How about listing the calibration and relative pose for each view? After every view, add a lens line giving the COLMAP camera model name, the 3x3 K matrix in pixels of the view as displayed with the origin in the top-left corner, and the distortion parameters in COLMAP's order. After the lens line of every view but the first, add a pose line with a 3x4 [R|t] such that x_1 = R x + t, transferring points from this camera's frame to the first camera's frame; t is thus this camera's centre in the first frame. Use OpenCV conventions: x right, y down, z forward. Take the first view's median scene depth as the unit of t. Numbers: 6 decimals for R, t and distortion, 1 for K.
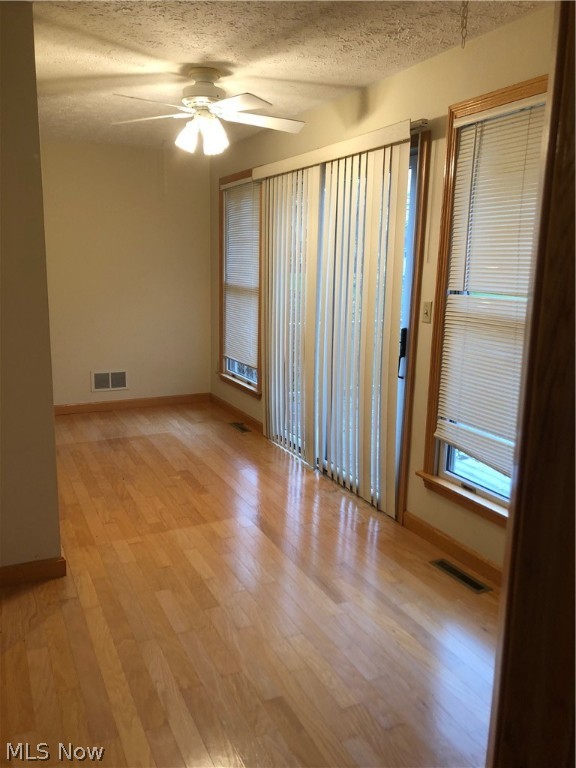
lens RADIAL K [[628.3, 0, 288.0], [0, 628.3, 384.0], [0, 0, 1]] dist [0.095240, -0.167365]
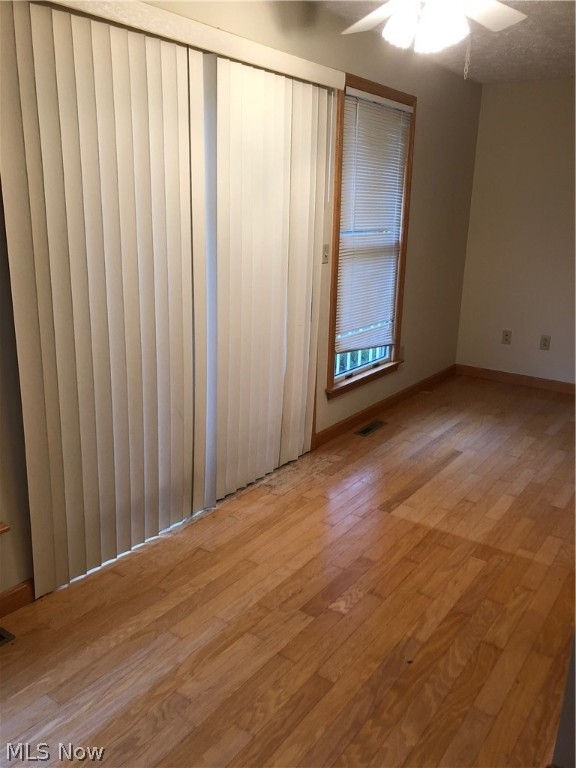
lens RADIAL K [[628.3, 0, 288.0], [0, 628.3, 384.0], [0, 0, 1]] dist [0.095240, -0.167365]
pose [[-0.485151, -0.274897, 0.830097, -0.659361], [0.131358, 0.915616, 0.379990, -0.298116], [-0.864508, 0.293392, -0.408102, 1.396983]]
